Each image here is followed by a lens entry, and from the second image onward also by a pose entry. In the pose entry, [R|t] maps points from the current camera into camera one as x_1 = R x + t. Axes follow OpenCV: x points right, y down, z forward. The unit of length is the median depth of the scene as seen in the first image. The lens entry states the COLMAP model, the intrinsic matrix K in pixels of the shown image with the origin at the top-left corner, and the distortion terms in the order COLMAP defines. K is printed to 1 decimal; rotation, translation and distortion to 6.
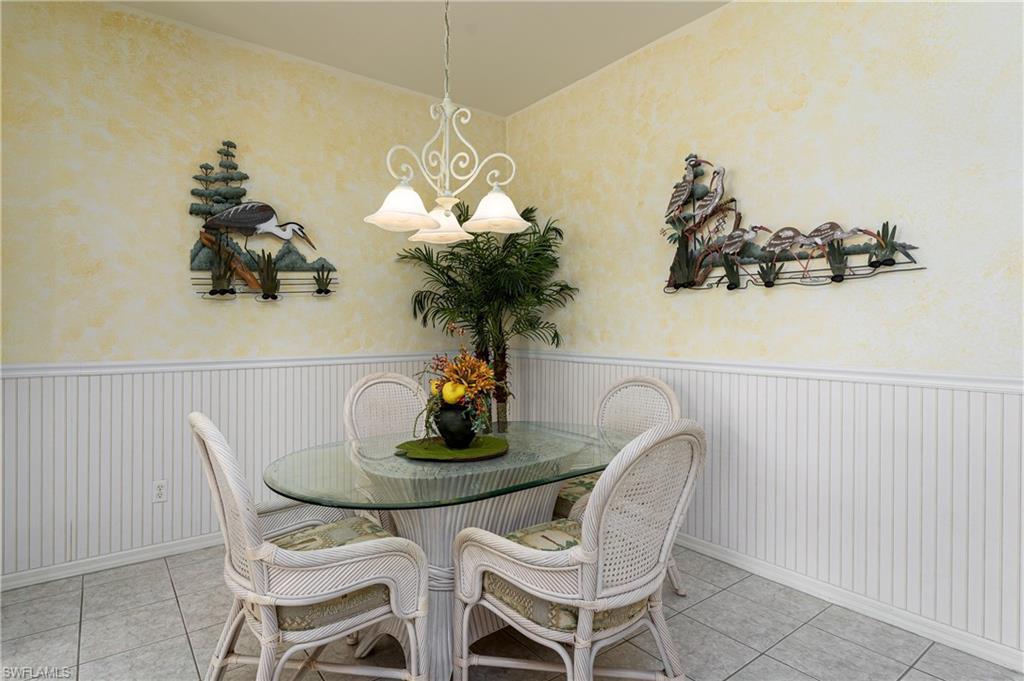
lens RADIAL K [[524.4, 0, 489.5], [0, 524.4, 327.9], [0, 0, 1]] dist [0.005044, -0.000194]
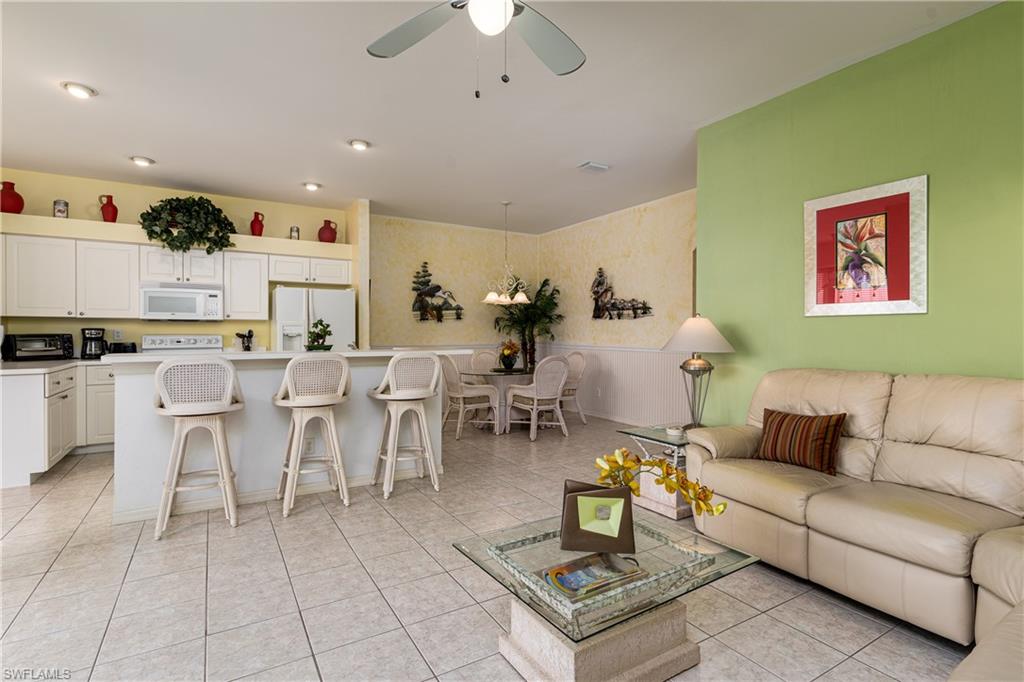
lens RADIAL K [[524.4, 0, 512.7], [0, 524.4, 335.9], [0, 0, 1]] dist [0.005044, -0.000194]
pose [[0.994693, 0.004500, -0.102793, 0.222694], [-0.004110, 0.999984, 0.004003, 0.002899], [0.102809, -0.003559, 0.994695, -1.672633]]
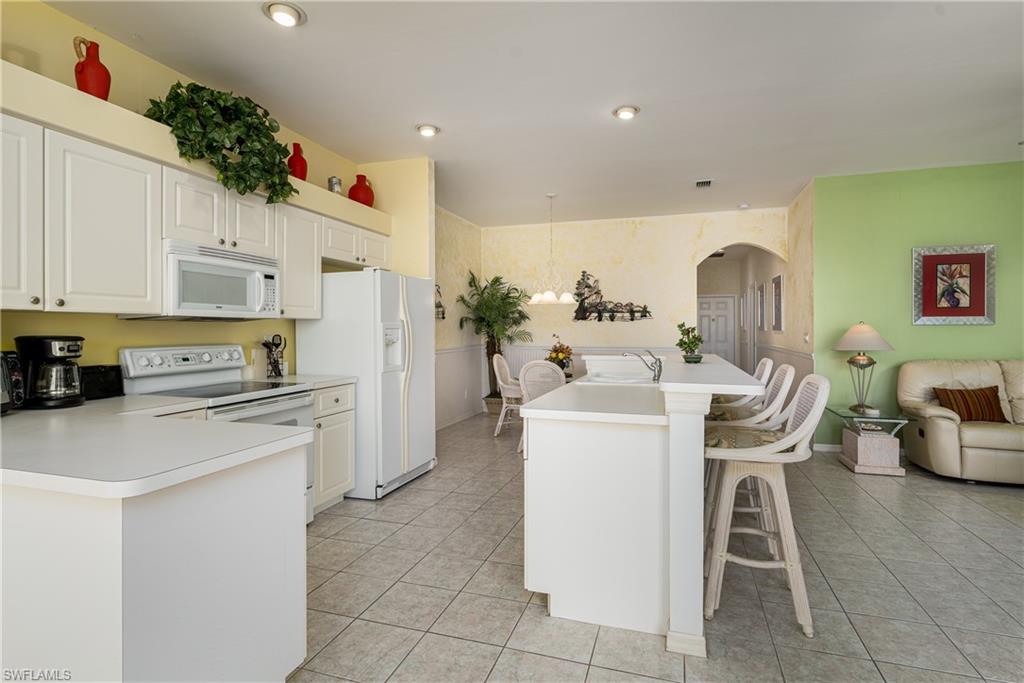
lens RADIAL K [[524.4, 0, 512.0], [0, 524.4, 339.7], [0, 0, 1]] dist [0.005044, -0.000194]
pose [[0.800125, -0.010844, 0.599736, -1.564484], [-0.000631, 0.999821, 0.018920, -0.023785], [-0.599833, -0.015516, 0.799975, -0.968225]]
